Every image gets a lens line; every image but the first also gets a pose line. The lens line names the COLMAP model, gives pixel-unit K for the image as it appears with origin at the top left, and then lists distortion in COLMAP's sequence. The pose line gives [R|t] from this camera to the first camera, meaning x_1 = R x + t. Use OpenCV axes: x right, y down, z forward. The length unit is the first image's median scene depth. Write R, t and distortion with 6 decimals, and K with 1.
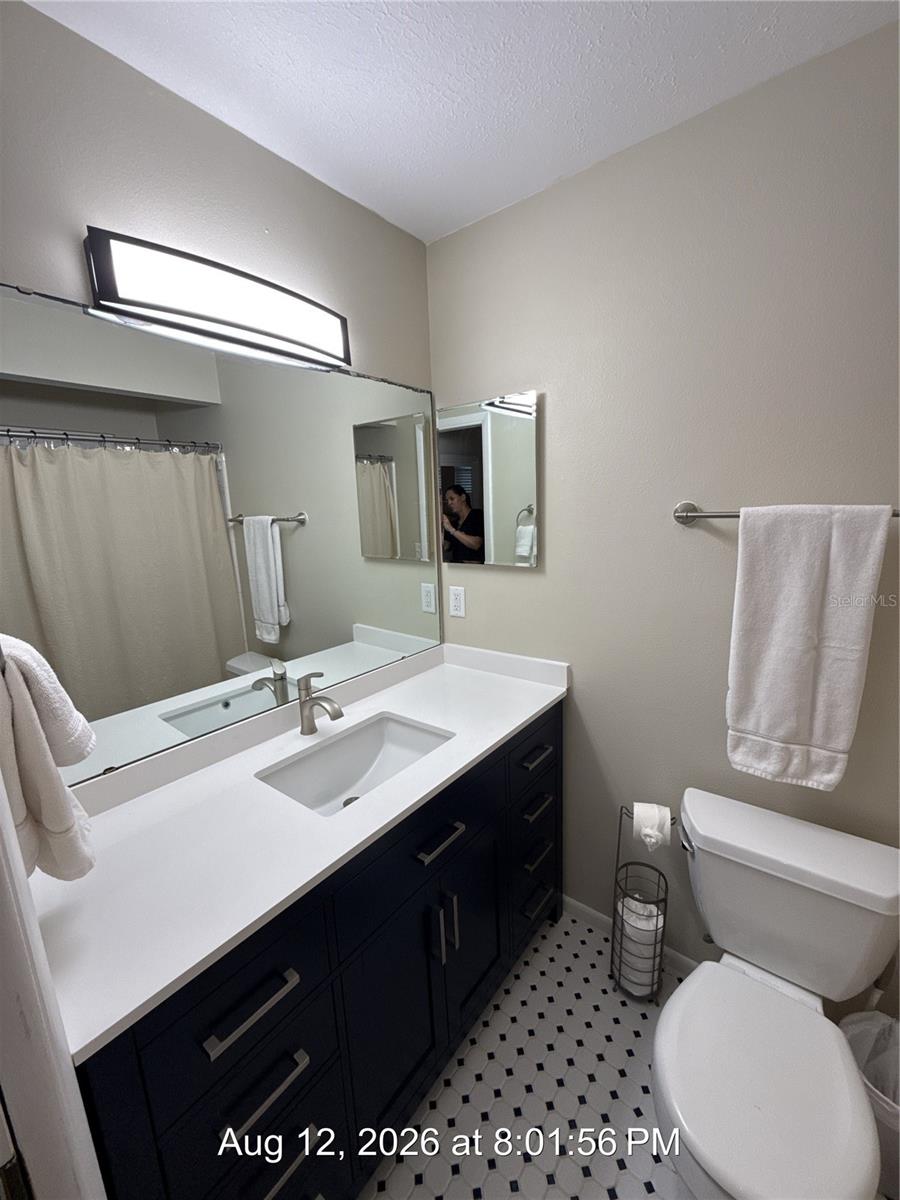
lens RADIAL K [[478.1, 0, 450.0], [0, 478.1, 600.0], [0, 0, 1]] dist [0.002252, 0.000272]
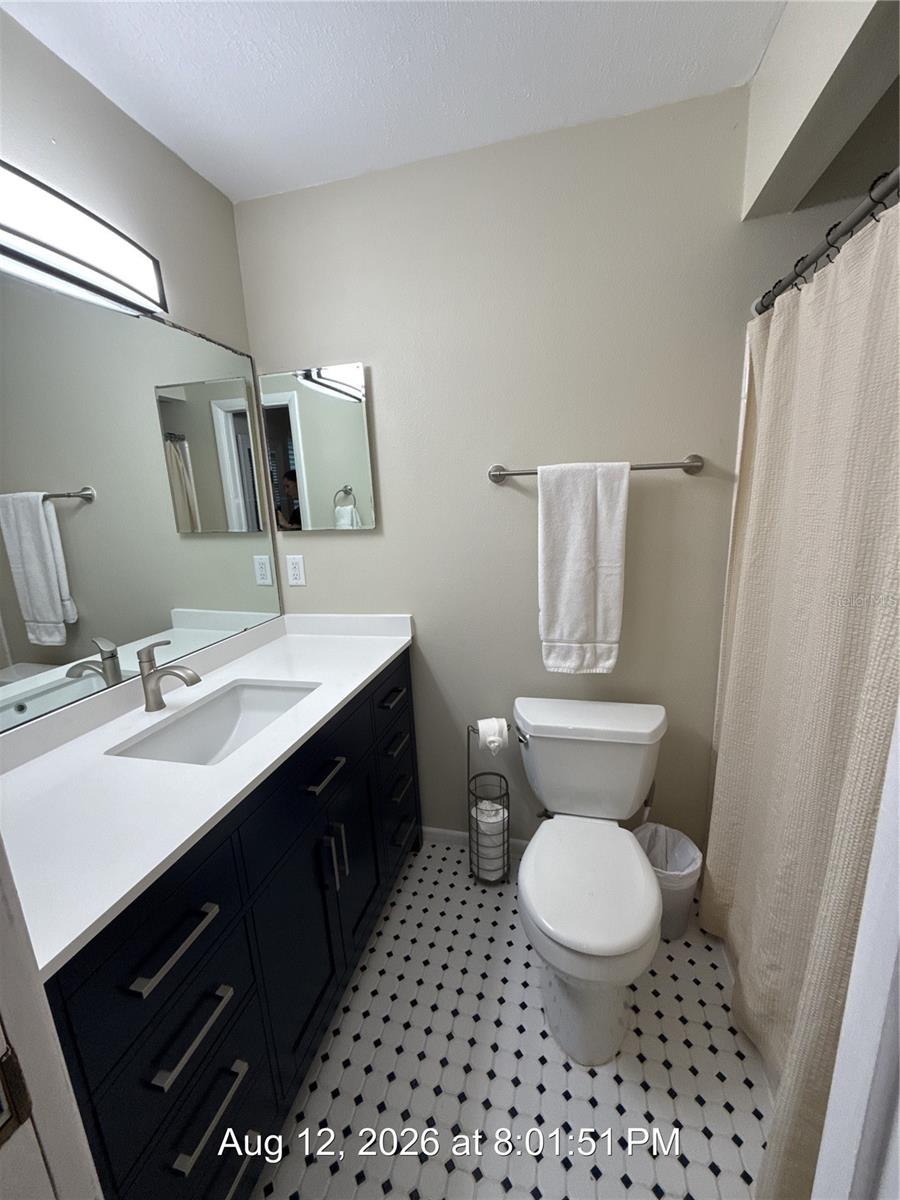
lens RADIAL K [[478.1, 0, 450.0], [0, 478.1, 600.0], [0, 0, 1]] dist [0.002252, 0.000272]
pose [[0.914978, -0.088038, 0.393783, -0.120744], [0.087449, 0.995979, 0.019476, 0.099166], [-0.393914, 0.016616, 0.918997, -0.068414]]
